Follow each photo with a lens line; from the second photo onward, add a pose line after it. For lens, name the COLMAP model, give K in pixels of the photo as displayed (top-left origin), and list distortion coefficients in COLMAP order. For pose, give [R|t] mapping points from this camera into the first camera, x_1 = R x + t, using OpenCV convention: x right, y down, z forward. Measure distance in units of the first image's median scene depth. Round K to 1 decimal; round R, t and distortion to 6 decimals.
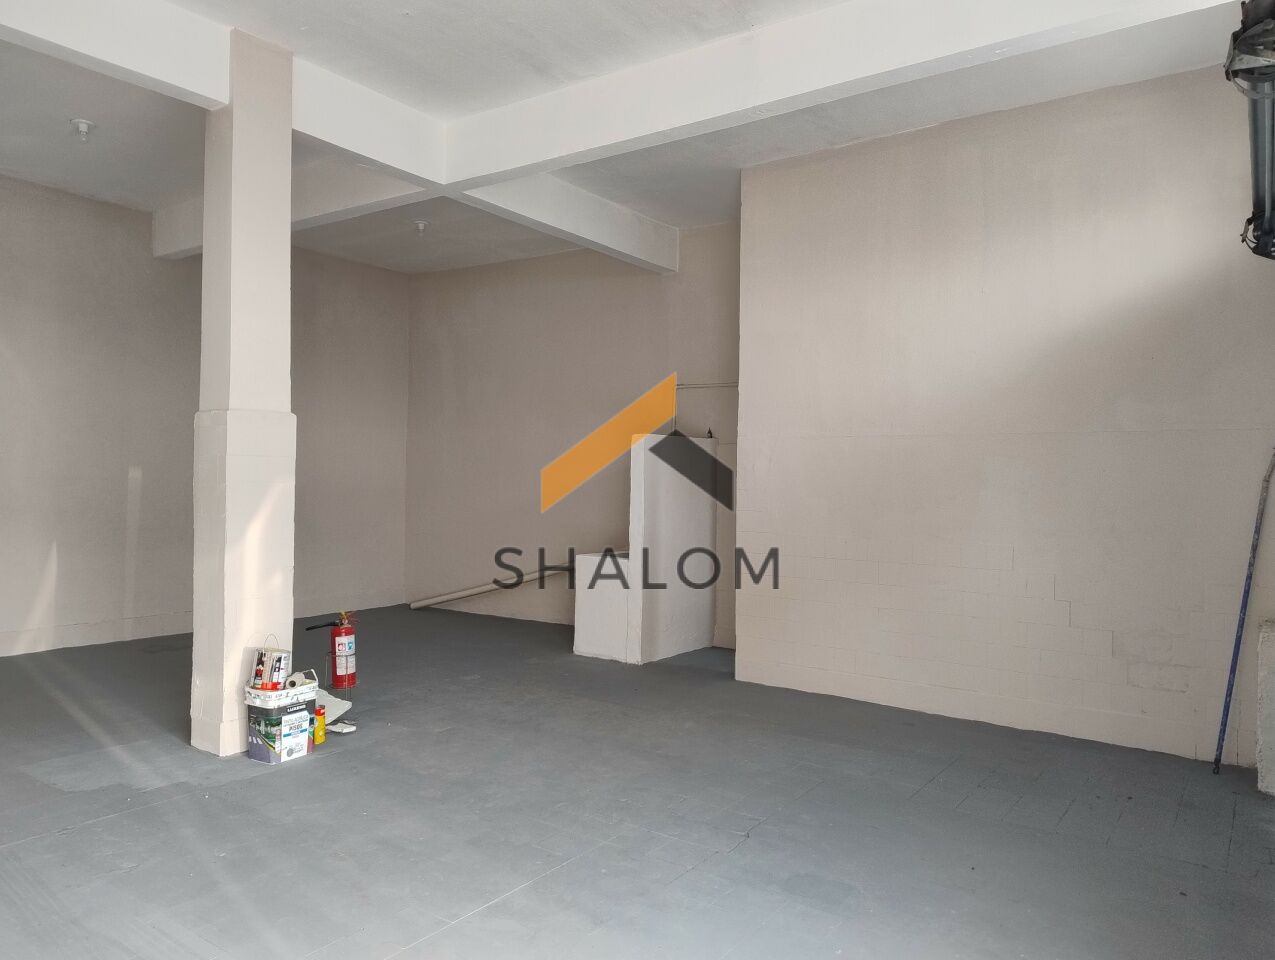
lens RADIAL K [[881.2, 0, 641.3], [0, 881.2, 479.7], [0, 0, 1]] dist [0.024613, -0.008027]
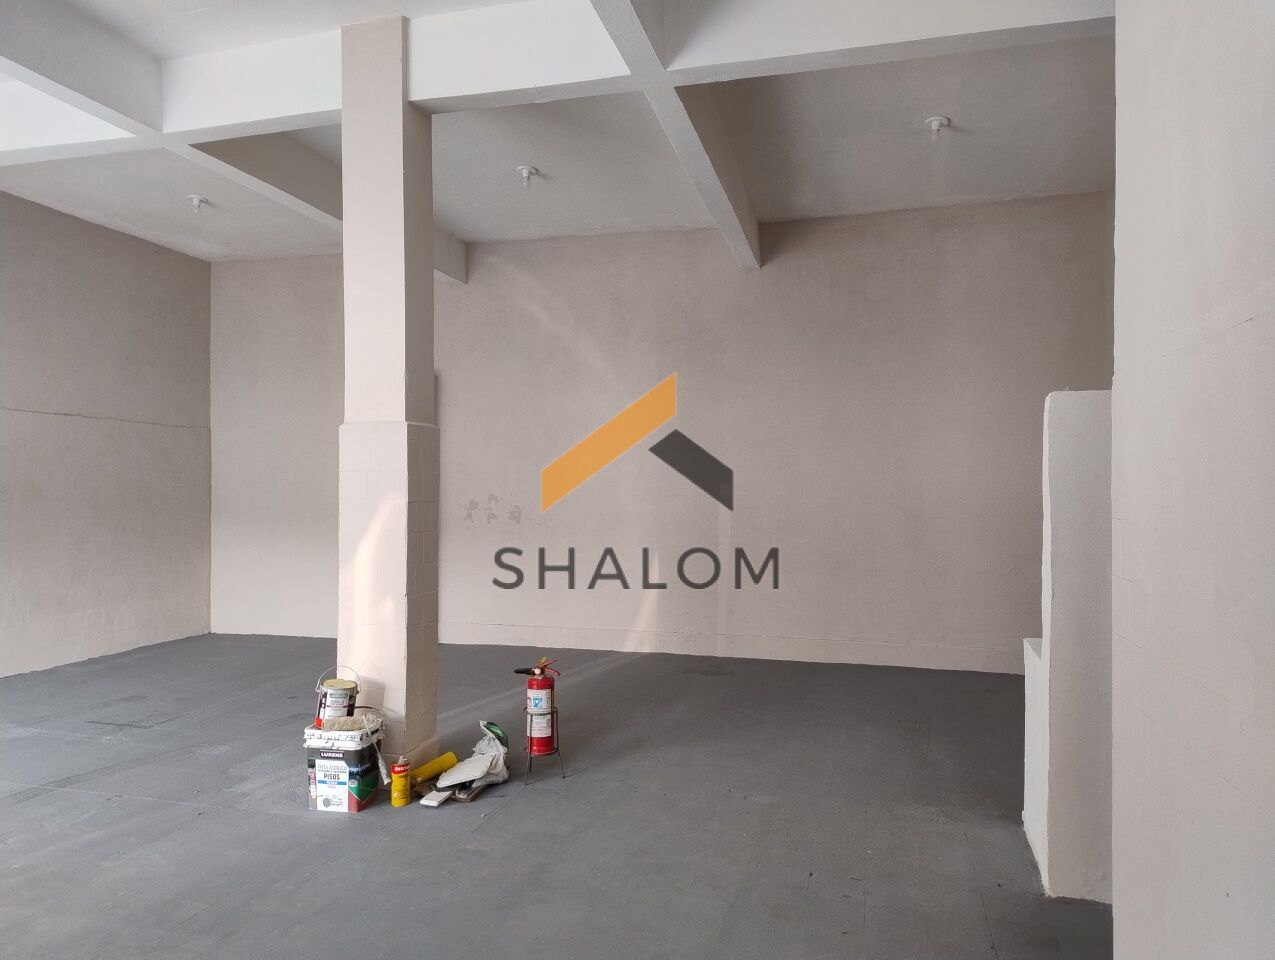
lens RADIAL K [[881.2, 0, 641.3], [0, 881.2, 479.7], [0, 0, 1]] dist [0.024613, -0.008027]
pose [[0.344545, -0.021241, -0.938529, 0.553702], [0.006897, 0.999774, -0.020096, 0.003473], [0.938744, 0.000451, 0.344614, 0.987215]]
